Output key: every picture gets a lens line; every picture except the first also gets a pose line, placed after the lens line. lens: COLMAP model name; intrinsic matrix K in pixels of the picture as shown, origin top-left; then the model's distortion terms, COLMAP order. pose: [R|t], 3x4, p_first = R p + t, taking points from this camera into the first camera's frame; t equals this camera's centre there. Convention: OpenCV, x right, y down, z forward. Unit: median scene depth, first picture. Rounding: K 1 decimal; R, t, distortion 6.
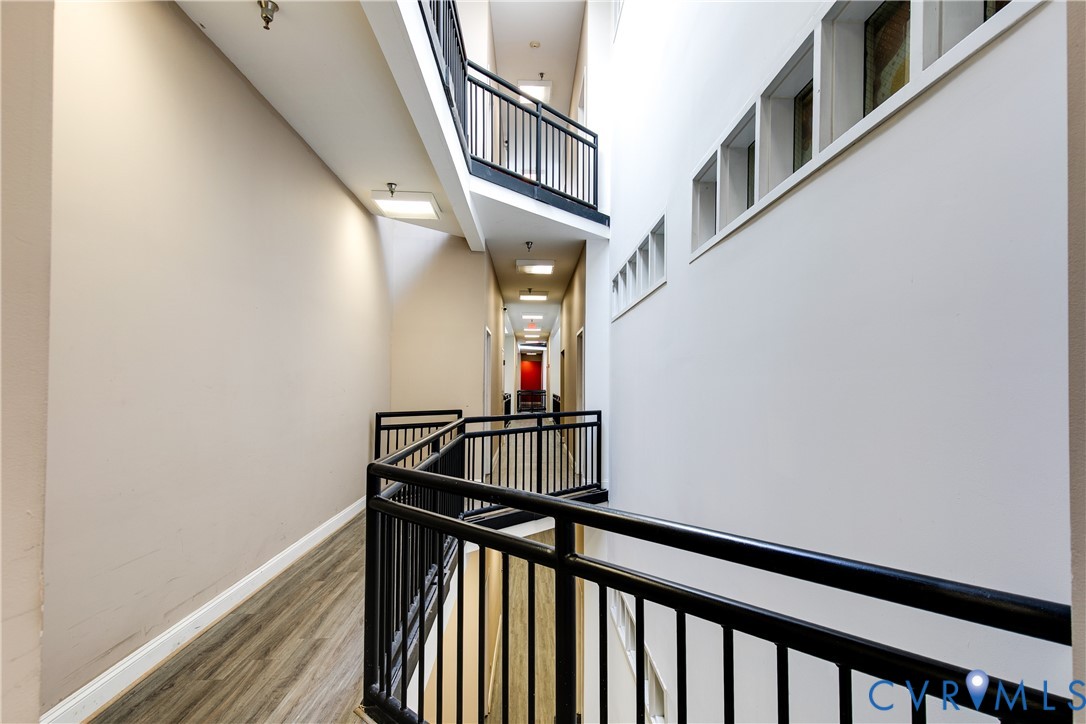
lens RADIAL K [[527.9, 0, 543.0], [0, 527.9, 362.0], [0, 0, 1]] dist [0.028580, -0.000220]
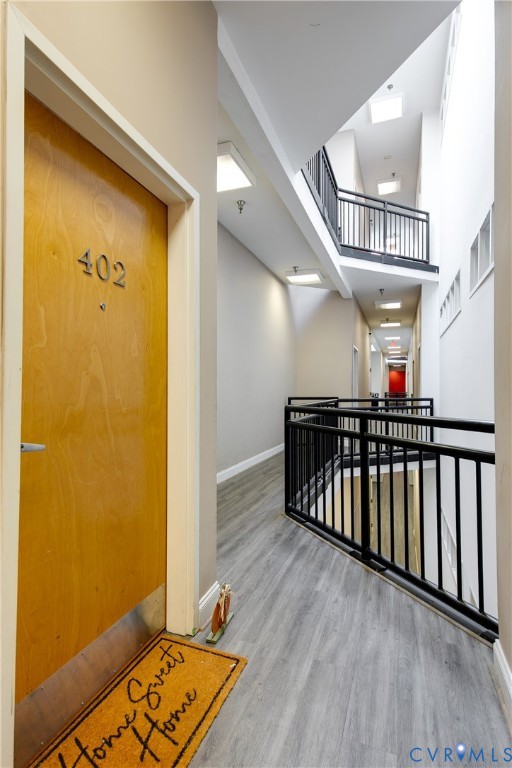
lens RADIAL K [[373.3, 0, 256.0], [0, 373.3, 384.0], [0, 0, 1]] dist [0.028580, -0.000220]
pose [[0.924208, -0.002228, -0.381883, 0.058217], [0.012081, 0.999653, 0.023407, 0.023220], [0.381699, -0.026246, 0.923914, -0.183337]]
